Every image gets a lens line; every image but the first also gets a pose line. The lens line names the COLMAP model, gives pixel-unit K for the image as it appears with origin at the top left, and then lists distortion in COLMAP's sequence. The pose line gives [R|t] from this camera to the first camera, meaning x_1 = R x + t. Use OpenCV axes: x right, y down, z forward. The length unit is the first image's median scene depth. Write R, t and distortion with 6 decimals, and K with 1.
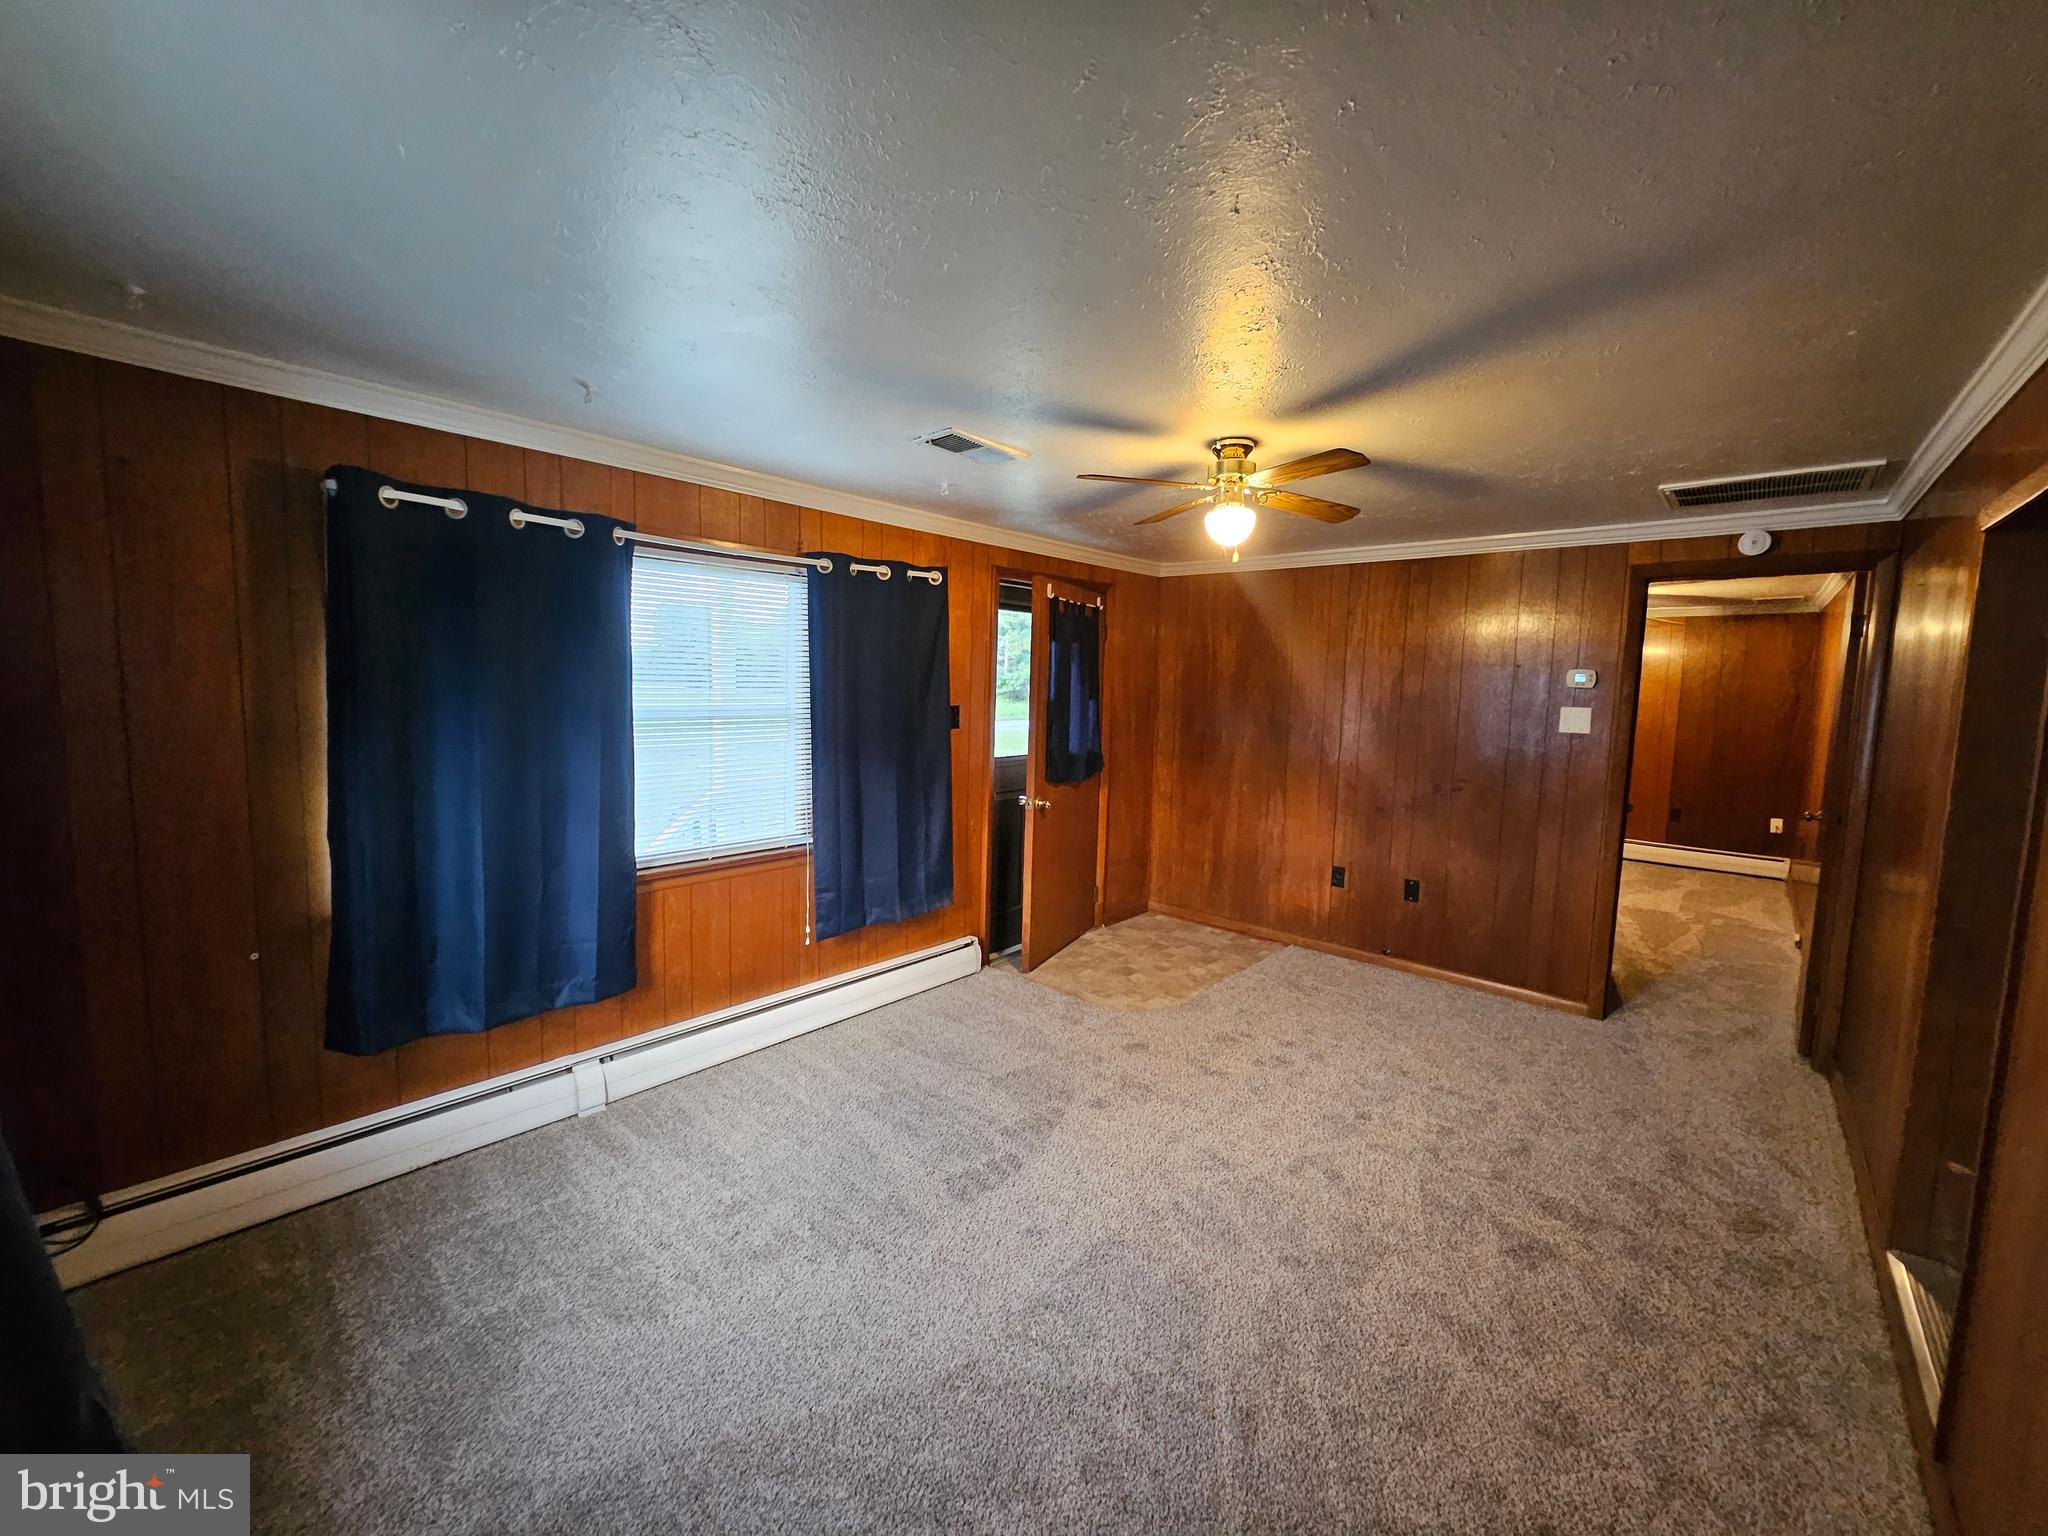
lens RADIAL K [[800.7, 0, 1024.0], [0, 800.7, 768.0], [0, 0, 1]] dist [0.010044, 0.000027]
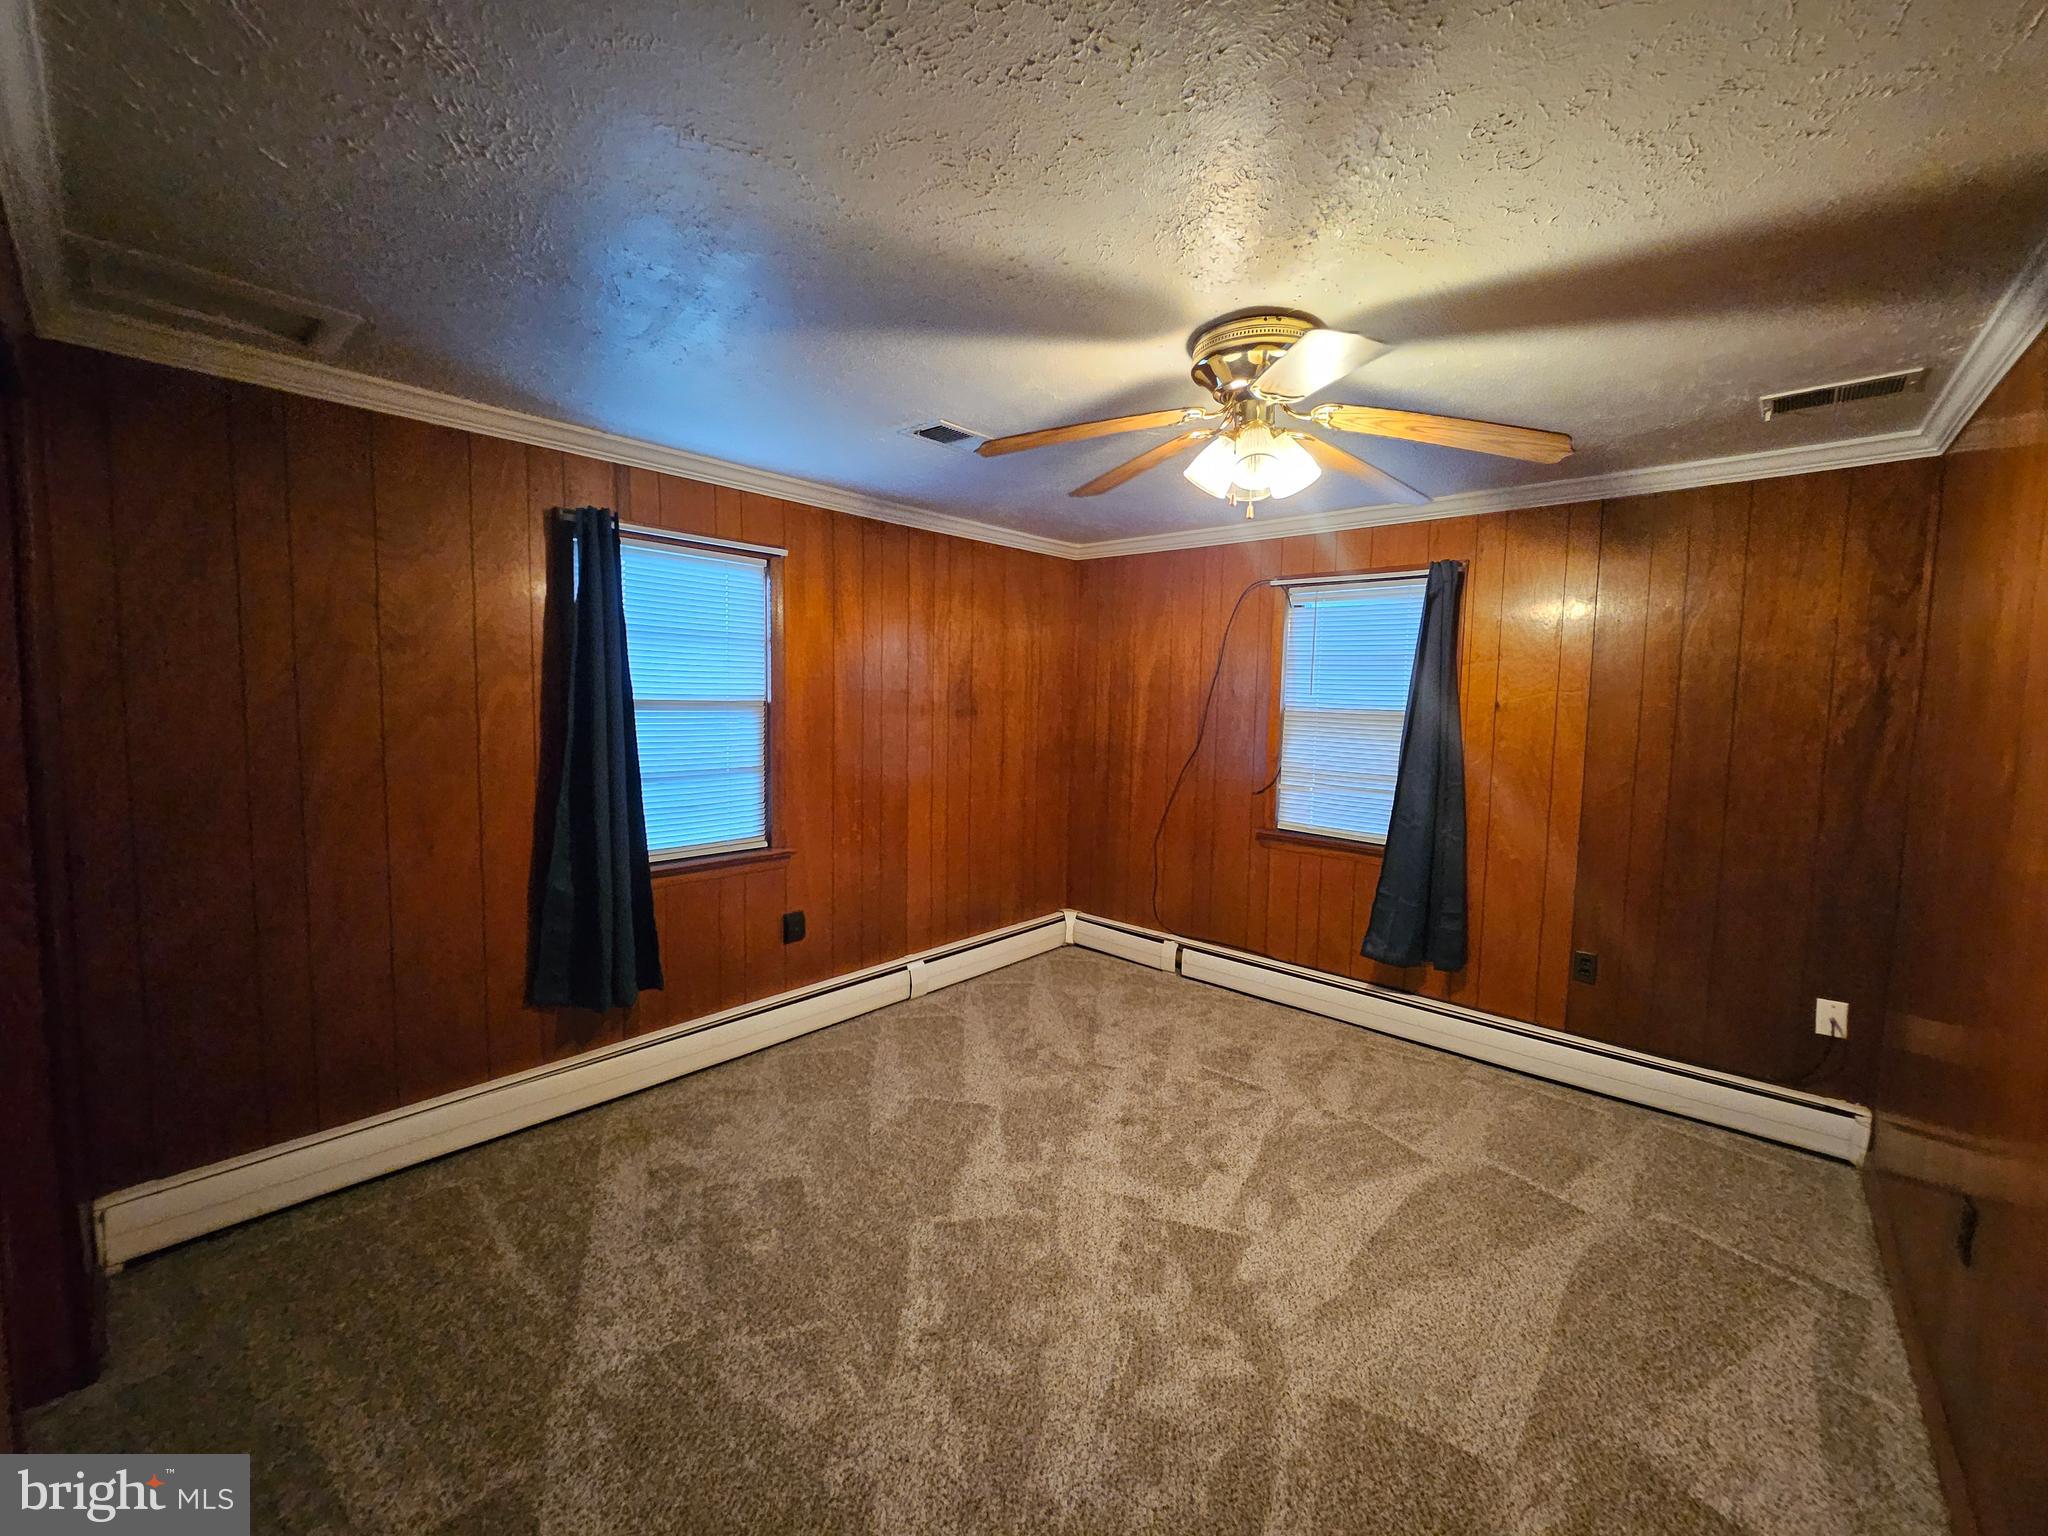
lens RADIAL K [[815.6, 0, 1023.5], [0, 815.6, 744.4], [0, 0, 1]] dist [-0.000148, 0.000135]
pose [[0.999988, -0.003168, 0.003732, 0.524579], [0.003252, 0.999734, -0.022853, -0.051206], [-0.003659, 0.022865, 0.999732, 0.586984]]
